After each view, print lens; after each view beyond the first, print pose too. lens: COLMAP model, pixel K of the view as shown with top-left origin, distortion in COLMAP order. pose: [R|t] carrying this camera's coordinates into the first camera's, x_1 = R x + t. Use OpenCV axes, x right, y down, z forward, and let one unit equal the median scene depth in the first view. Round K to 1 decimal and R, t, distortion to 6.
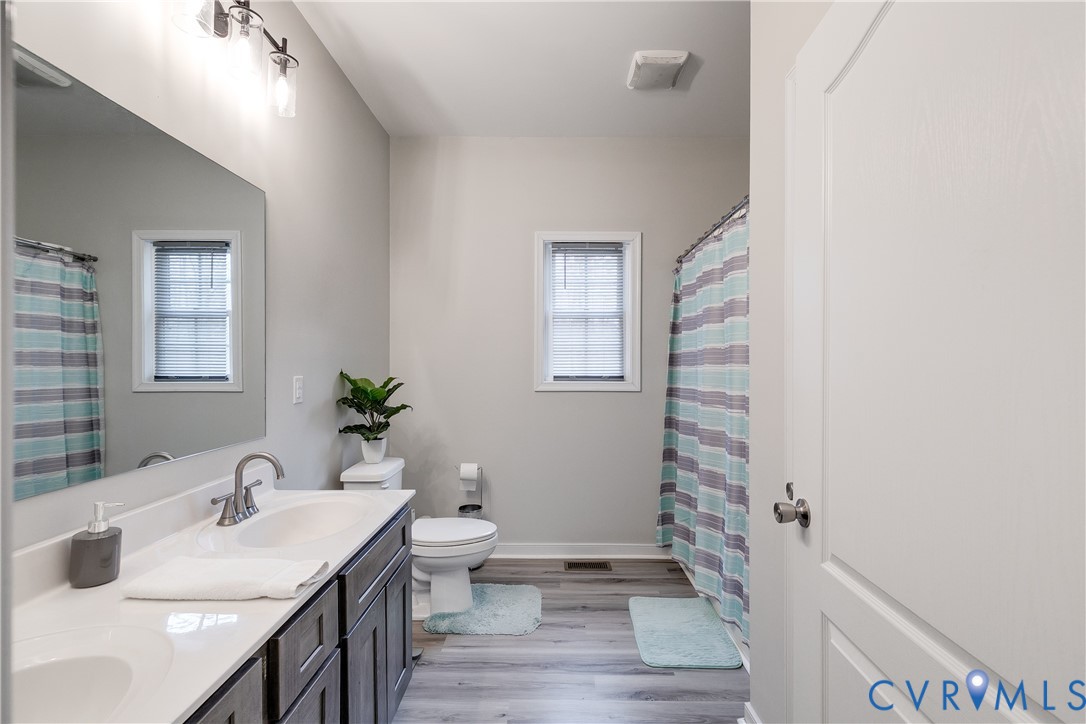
lens RADIAL K [[494.7, 0, 543.8], [0, 494.7, 366.4], [0, 0, 1]] dist [0.001132, -0.000859]
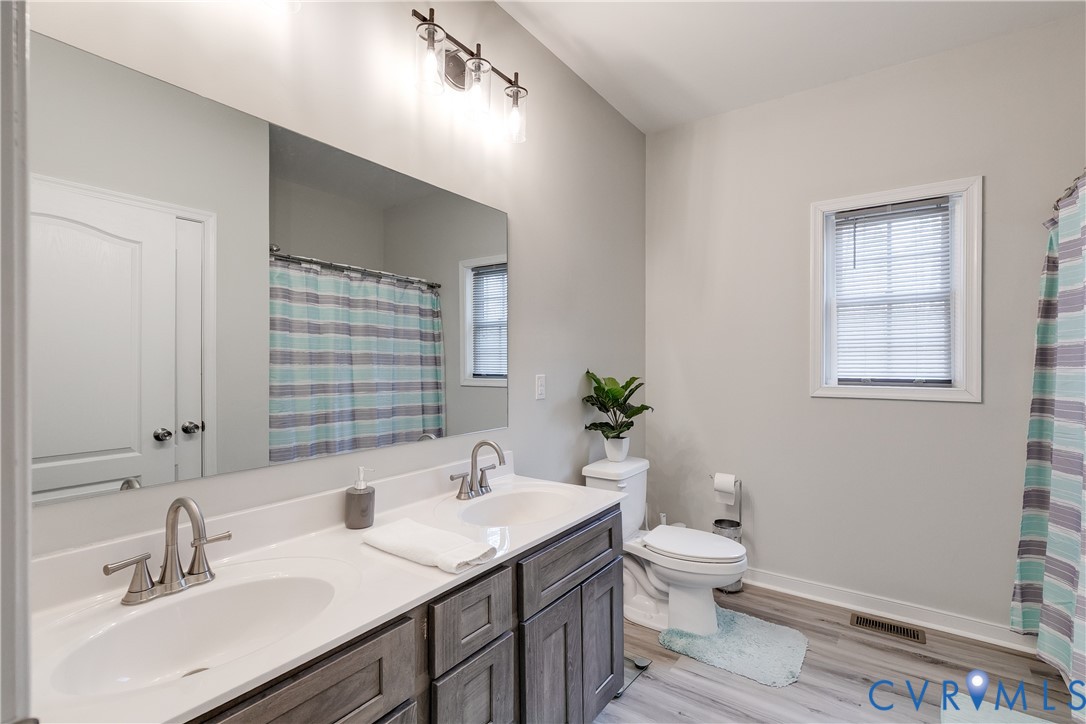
lens RADIAL K [[494.7, 0, 543.8], [0, 494.7, 366.4], [0, 0, 1]] dist [0.001132, -0.000859]
pose [[0.815051, 0.001907, -0.579386, 0.109845], [-0.002300, 0.999997, 0.000056, 0.000762], [0.579385, 0.001287, 0.815053, 0.077150]]
